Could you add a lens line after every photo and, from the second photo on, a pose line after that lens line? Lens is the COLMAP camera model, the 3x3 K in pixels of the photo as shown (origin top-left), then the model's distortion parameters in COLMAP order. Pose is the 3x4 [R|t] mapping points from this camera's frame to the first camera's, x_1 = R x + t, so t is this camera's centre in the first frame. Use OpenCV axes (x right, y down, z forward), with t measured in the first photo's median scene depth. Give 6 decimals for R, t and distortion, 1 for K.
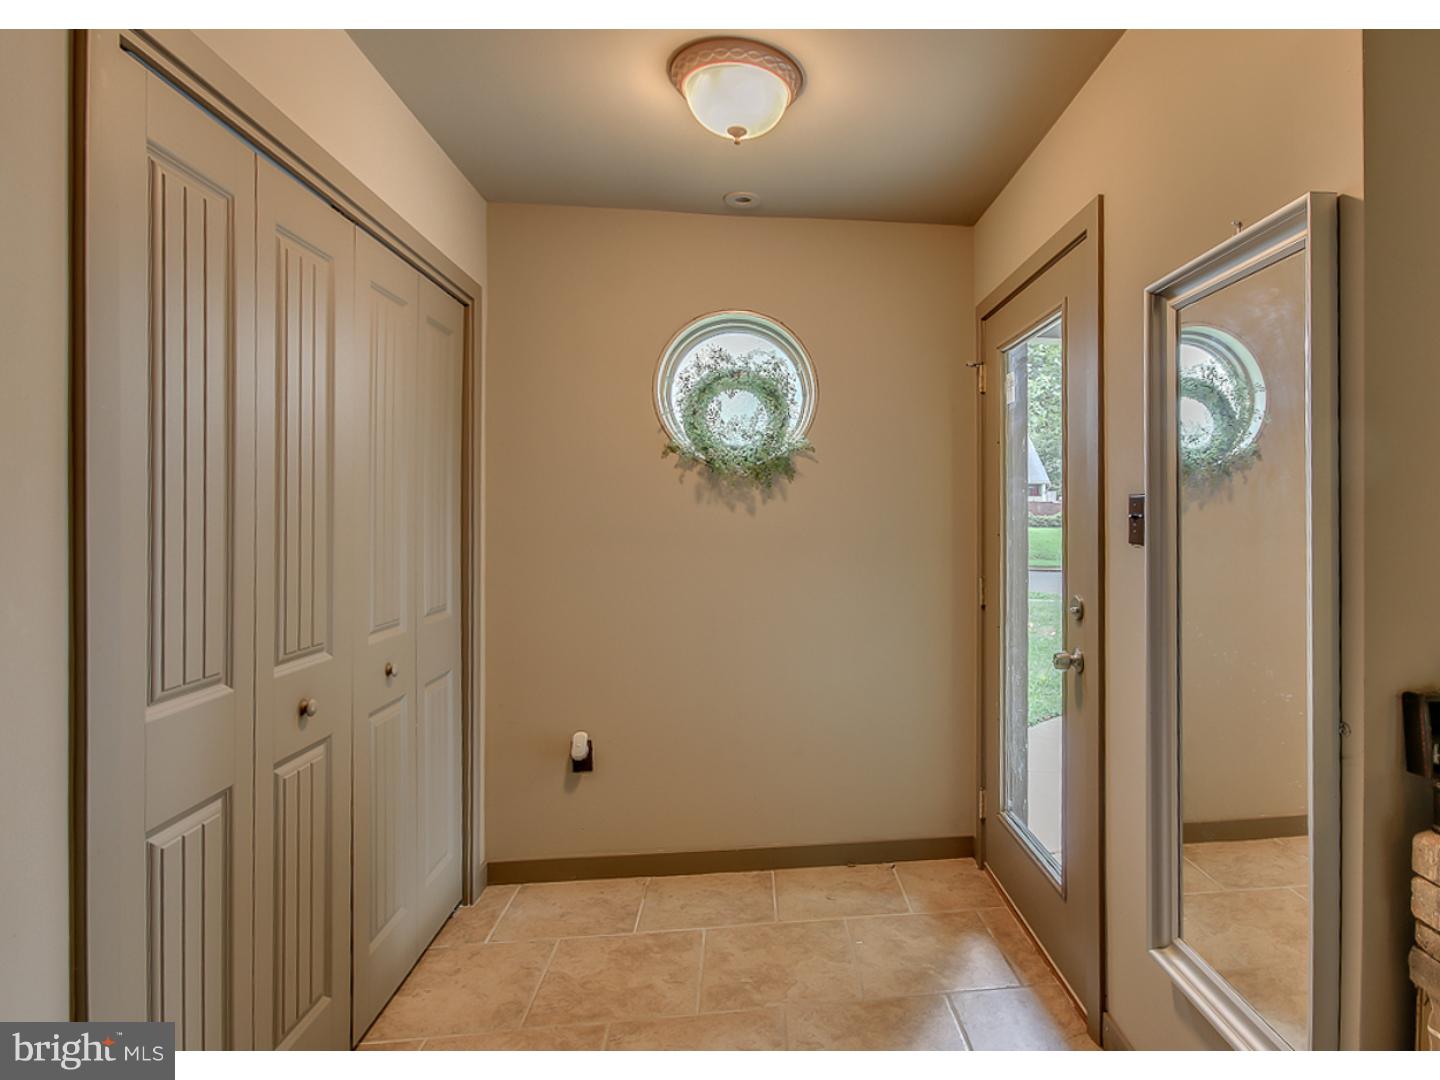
lens RADIAL K [[786.4, 0, 852.7], [0, 786.4, 517.4], [0, 0, 1]] dist [0.000475, 0.001321]
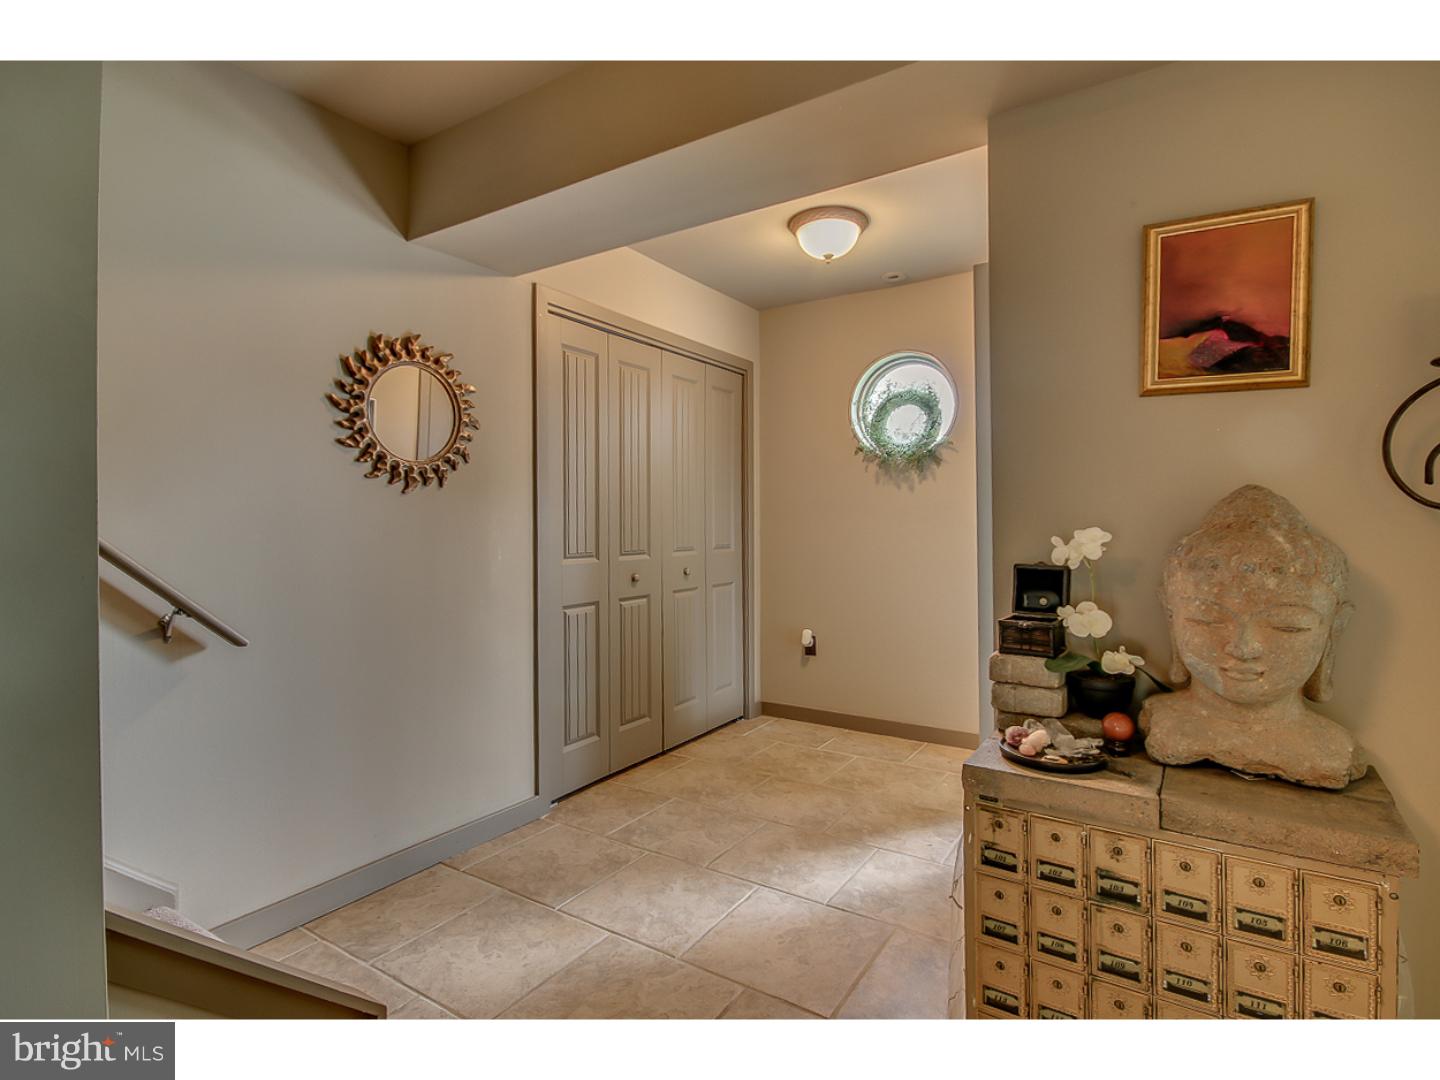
lens RADIAL K [[709.6, 0, 752.9], [0, 709.6, 517.6], [0, 0, 1]] dist [-0.001343, -0.000391]
pose [[0.778094, -0.005983, -0.628119, 0.494925], [0.004328, 0.999982, -0.004163, 0.052191], [0.628133, 0.000520, 0.778106, -0.203171]]
